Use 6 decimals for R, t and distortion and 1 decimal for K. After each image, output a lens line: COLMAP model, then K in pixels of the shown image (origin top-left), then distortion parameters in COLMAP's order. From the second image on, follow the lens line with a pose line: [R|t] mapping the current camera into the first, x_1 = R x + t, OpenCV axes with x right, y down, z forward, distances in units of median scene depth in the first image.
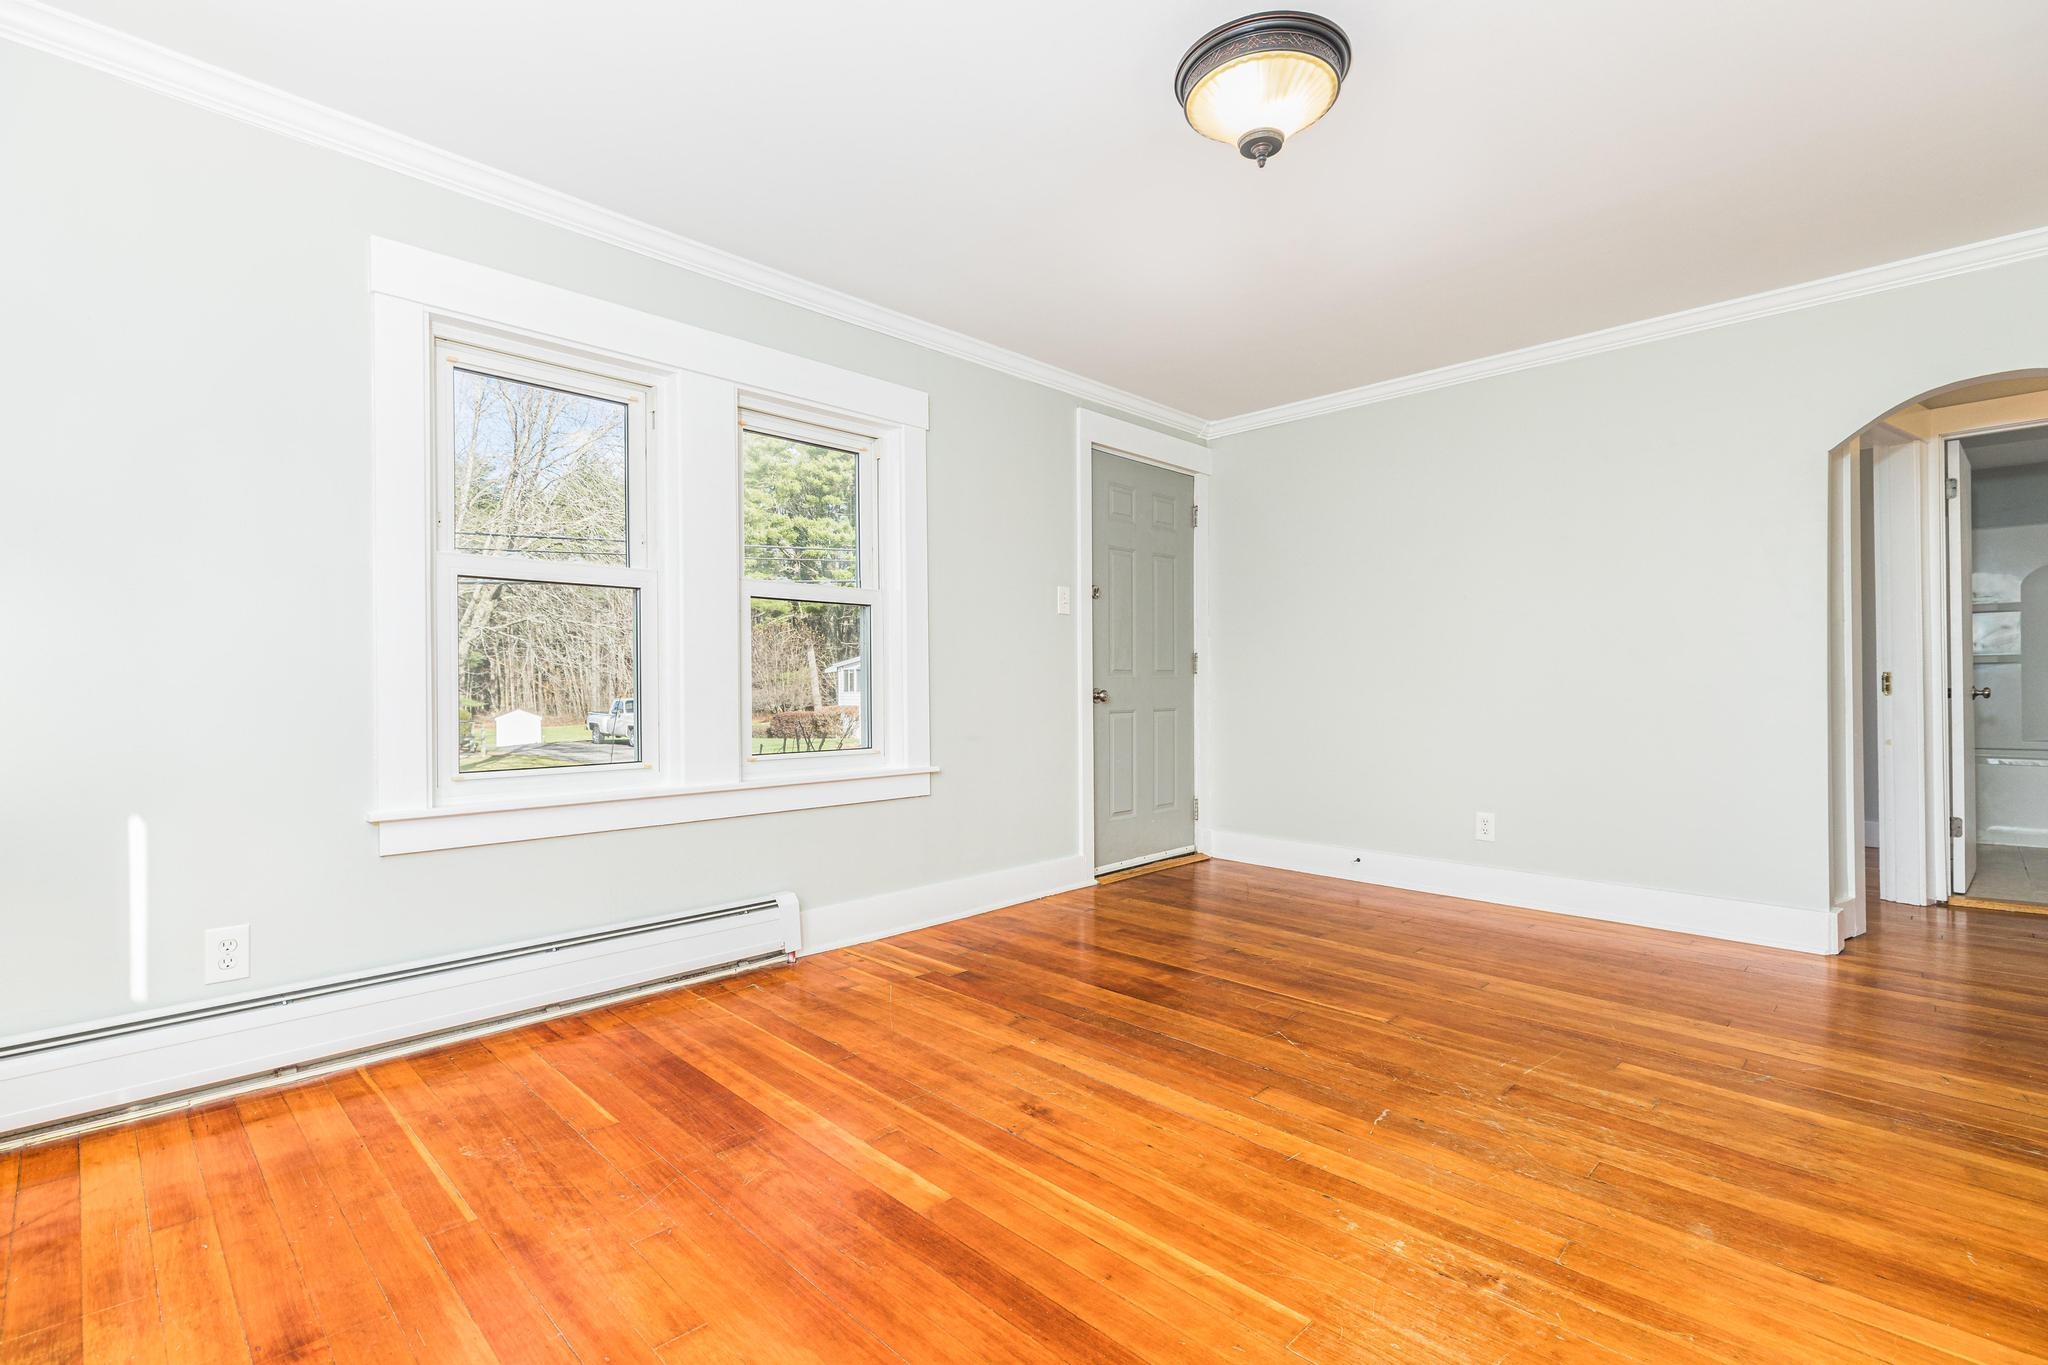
lens RADIAL K [[932.6, 0, 1026.2], [0, 932.6, 684.1], [0, 0, 1]] dist [0.005251, -0.000382]
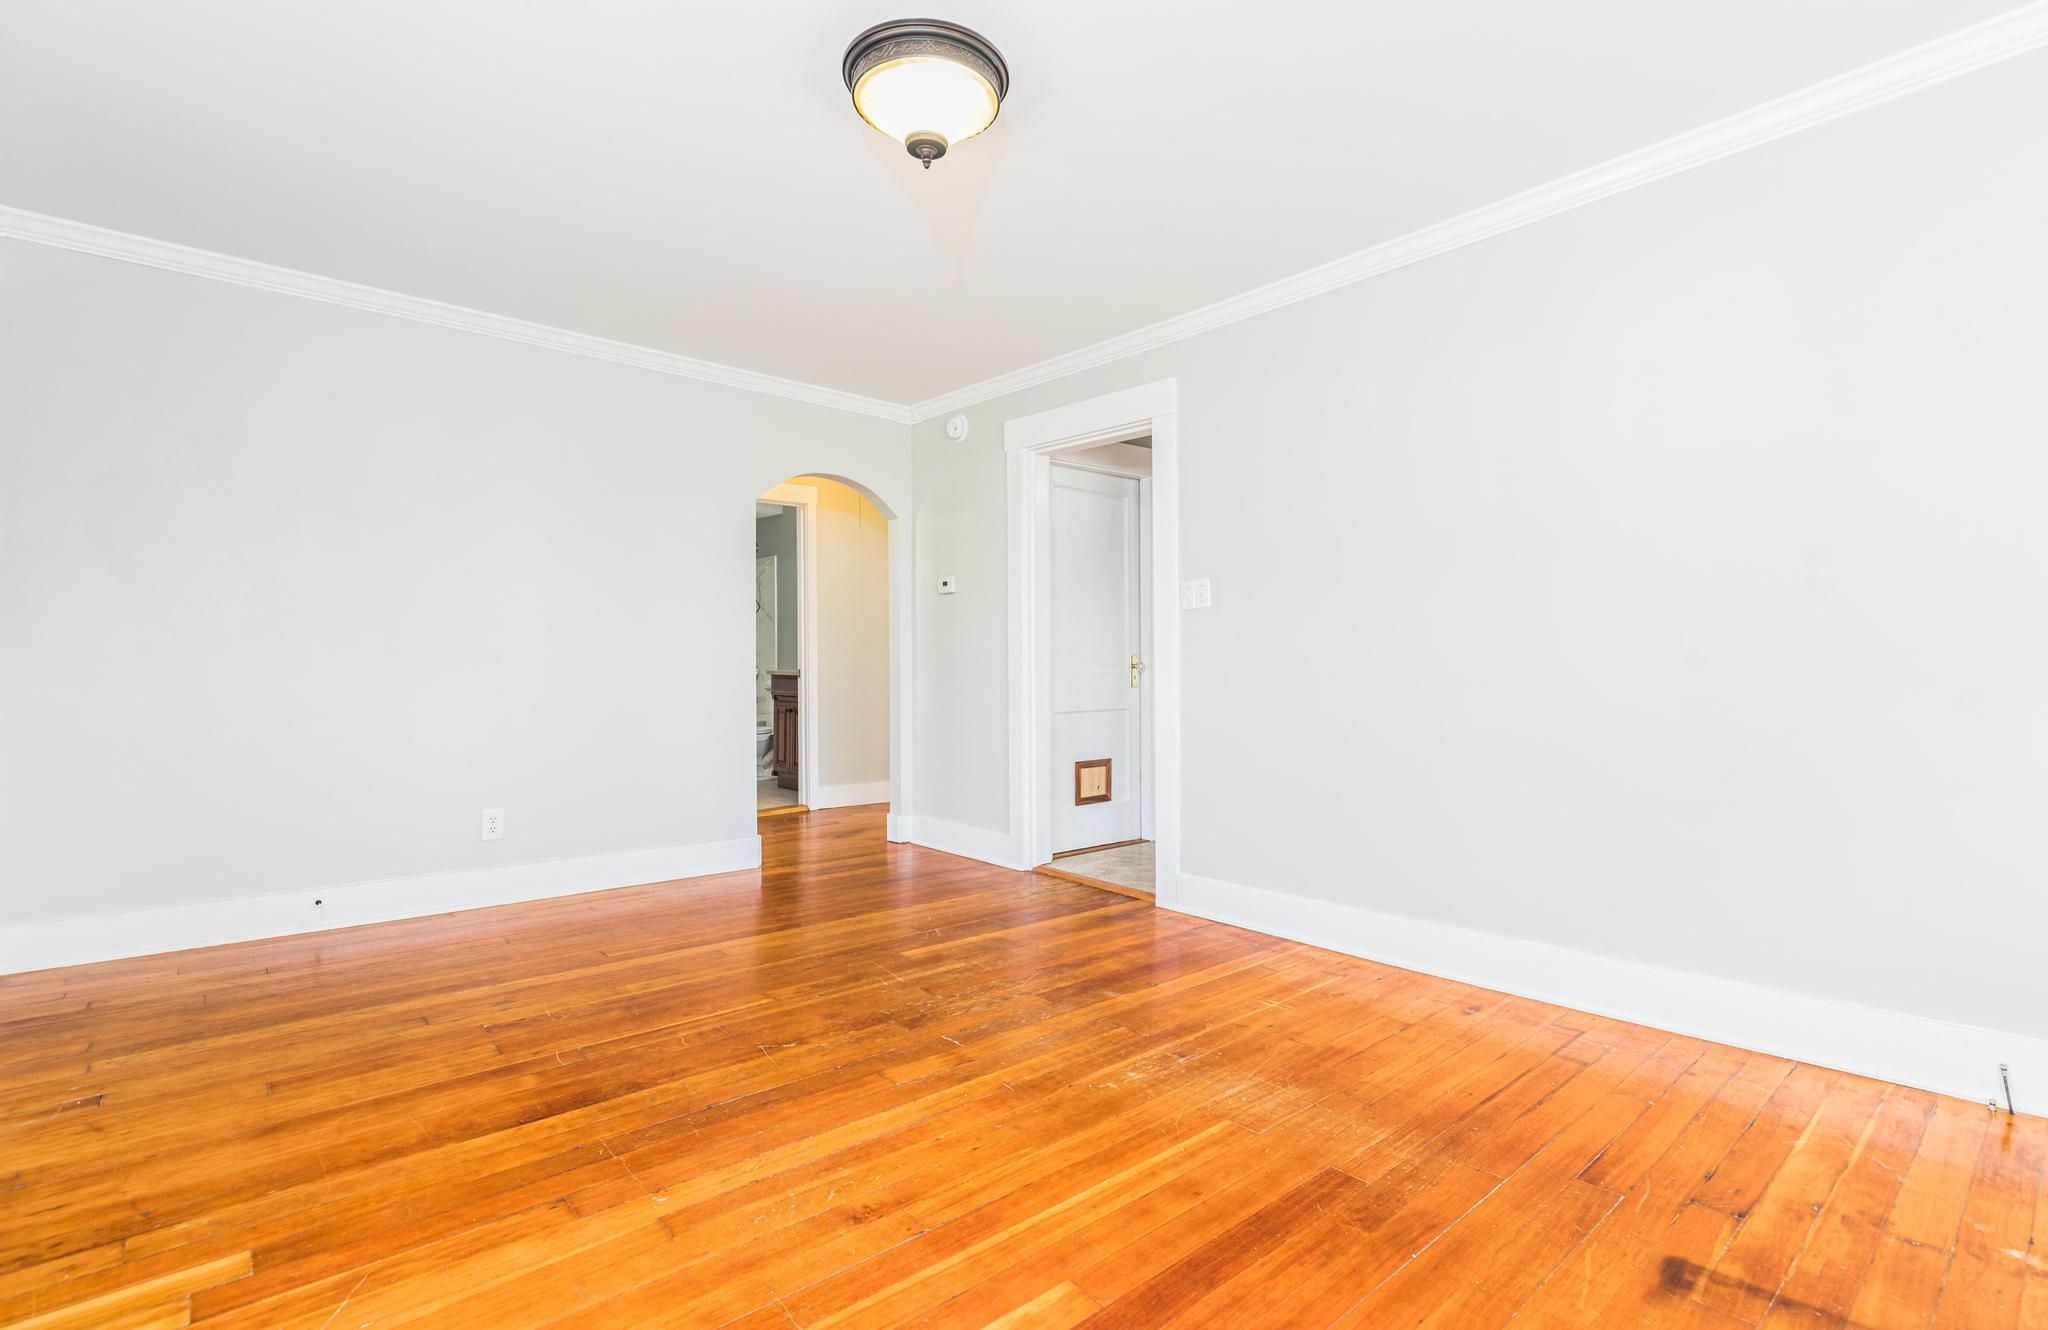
lens RADIAL K [[946.1, 0, 1007.5], [0, 946.1, 663.2], [0, 0, 1]] dist [0.008247, -0.000910]
pose [[0.076201, 0.009262, 0.997049, -0.649225], [-0.002245, 0.999956, -0.009117, 0.002299], [-0.997090, -0.001544, 0.076218, 0.687088]]
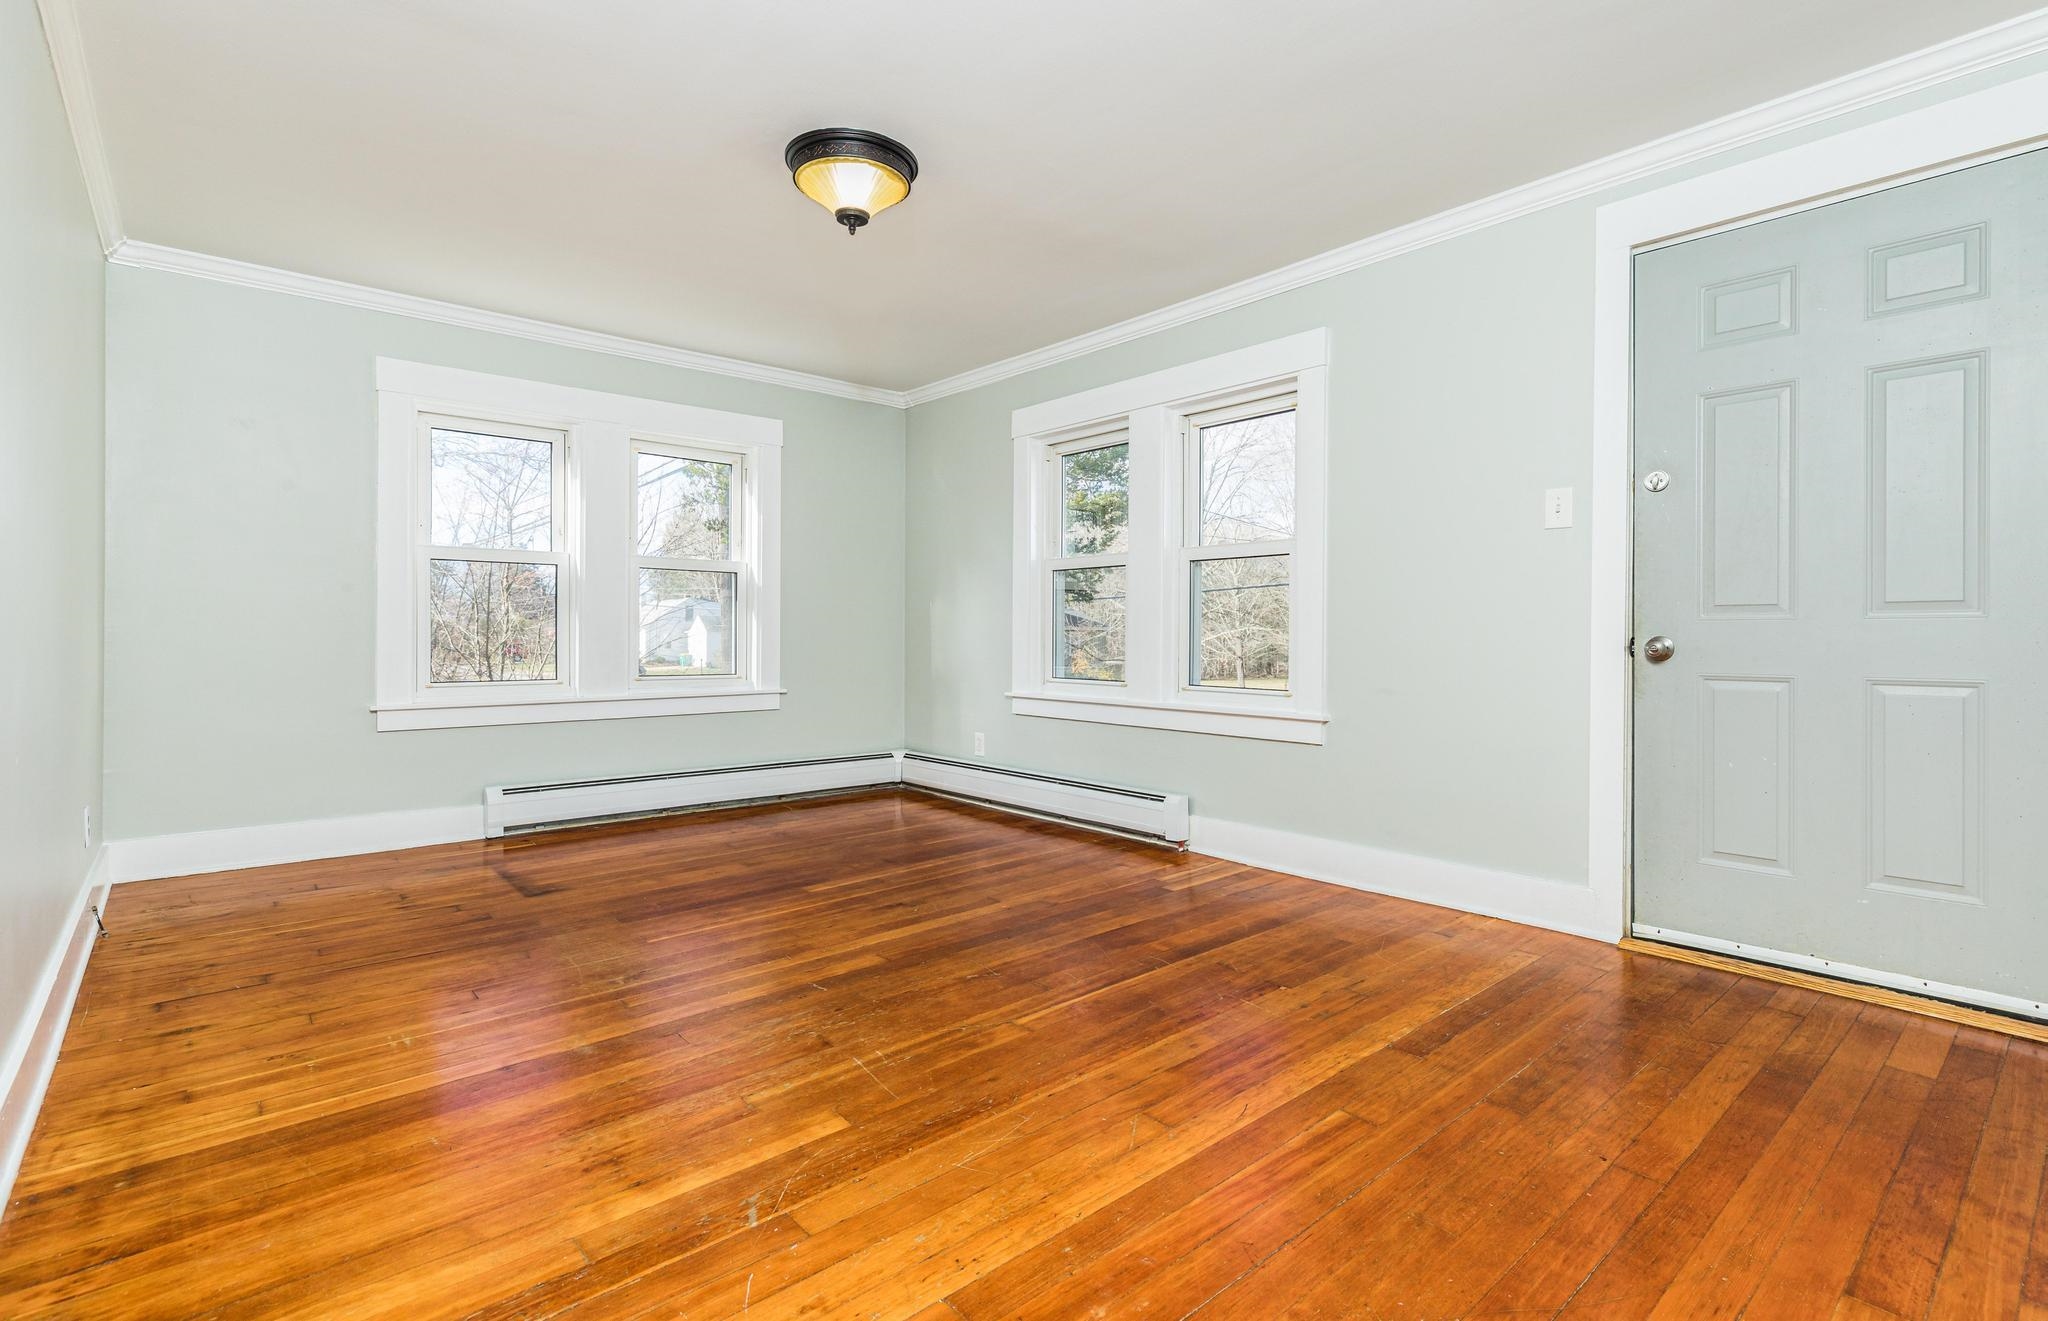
lens RADIAL K [[946.1, 0, 1018.3], [0, 946.1, 640.6], [0, 0, 1]] dist [0.008247, -0.000910]
pose [[-0.081169, 0.010461, -0.996645, 1.285014], [0.000348, 0.999945, 0.010467, 0.001985], [0.996700, 0.000503, -0.081168, 1.106864]]
